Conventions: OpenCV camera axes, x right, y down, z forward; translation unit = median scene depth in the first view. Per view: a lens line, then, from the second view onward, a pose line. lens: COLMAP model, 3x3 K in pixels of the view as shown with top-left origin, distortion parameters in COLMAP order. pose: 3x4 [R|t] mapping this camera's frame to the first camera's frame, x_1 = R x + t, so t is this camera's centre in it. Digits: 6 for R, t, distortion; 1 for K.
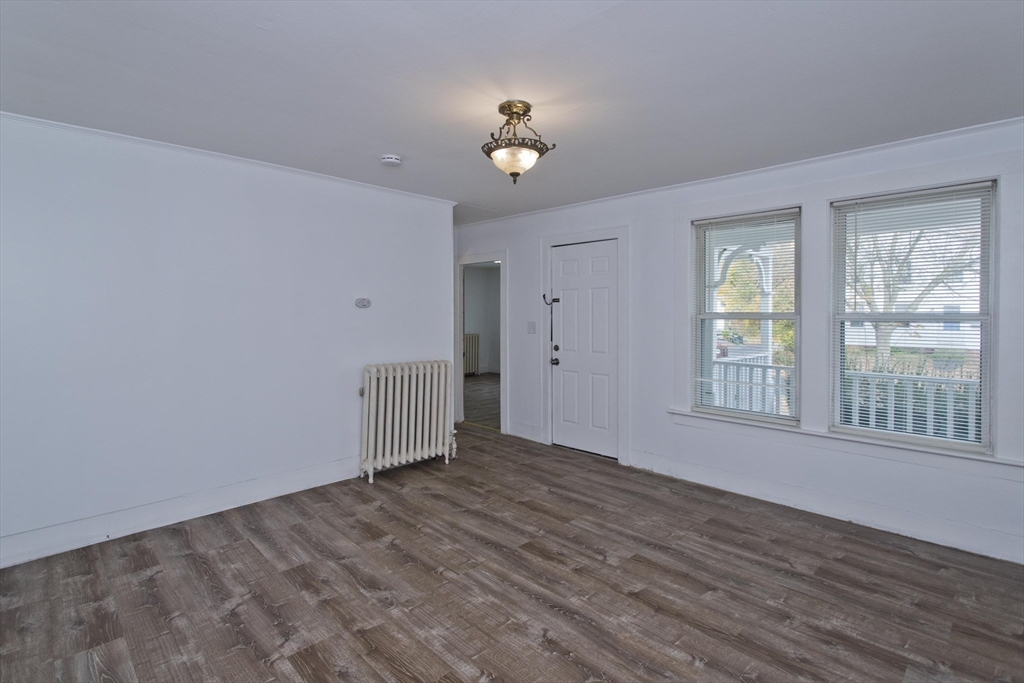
lens RADIAL K [[498.5, 0, 507.7], [0, 498.5, 319.8], [0, 0, 1]] dist [0.001676, 0.000813]
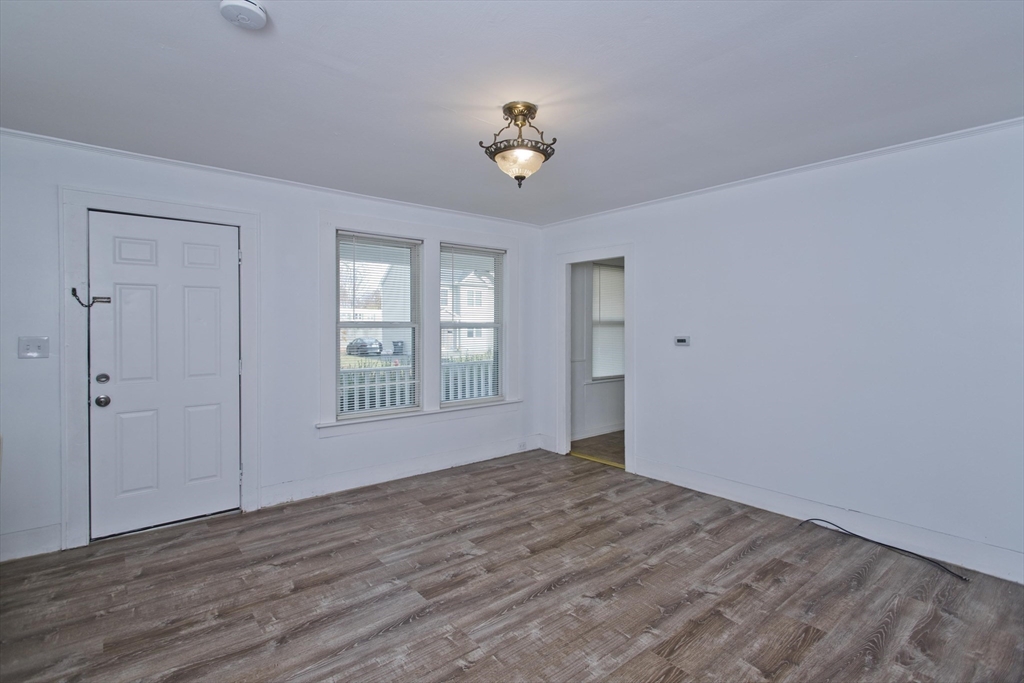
lens RADIAL K [[487.4, 0, 510.2], [0, 487.4, 326.9], [0, 0, 1]] dist [0.002997, 0.000378]
pose [[0.090915, -0.004956, 0.995846, -0.742802], [0.011620, 0.999925, 0.003916, -0.004280], [-0.995791, 0.011216, 0.090966, 0.744541]]
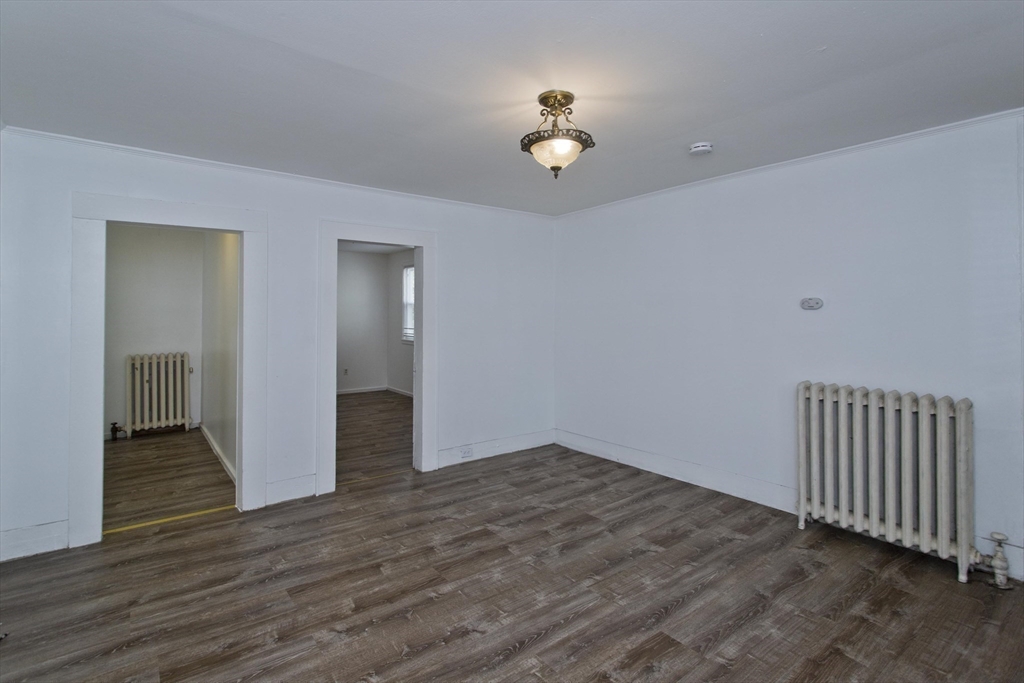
lens RADIAL K [[491.7, 0, 508.2], [0, 491.7, 311.2], [0, 0, 1]] dist [0.001605, -0.000095]
pose [[-0.123982, -0.009500, -0.992239, 0.743219], [-0.012391, 0.999891, -0.008025, -0.012319], [0.992207, 0.011300, -0.124086, 0.818295]]
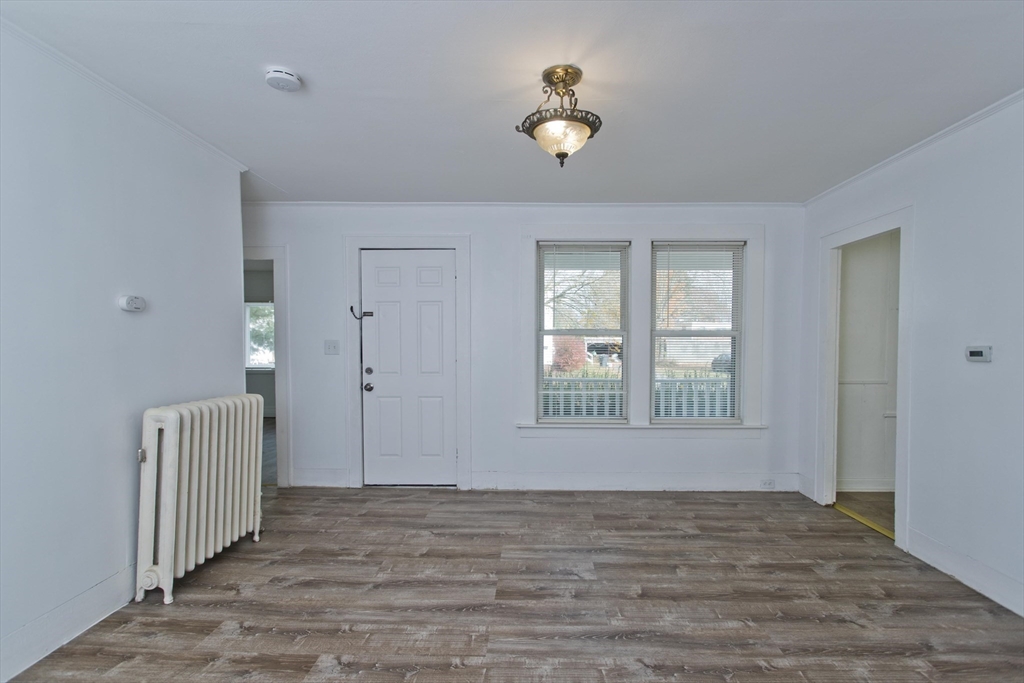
lens RADIAL K [[502.3, 0, 532.3], [0, 502.3, 358.7], [0, 0, 1]] dist [0.002240, 0.001211]
pose [[0.709927, -0.025985, 0.703795, -0.499177], [0.007287, 0.999537, 0.029554, 0.021352], [-0.704237, -0.015853, 0.709788, 0.339657]]
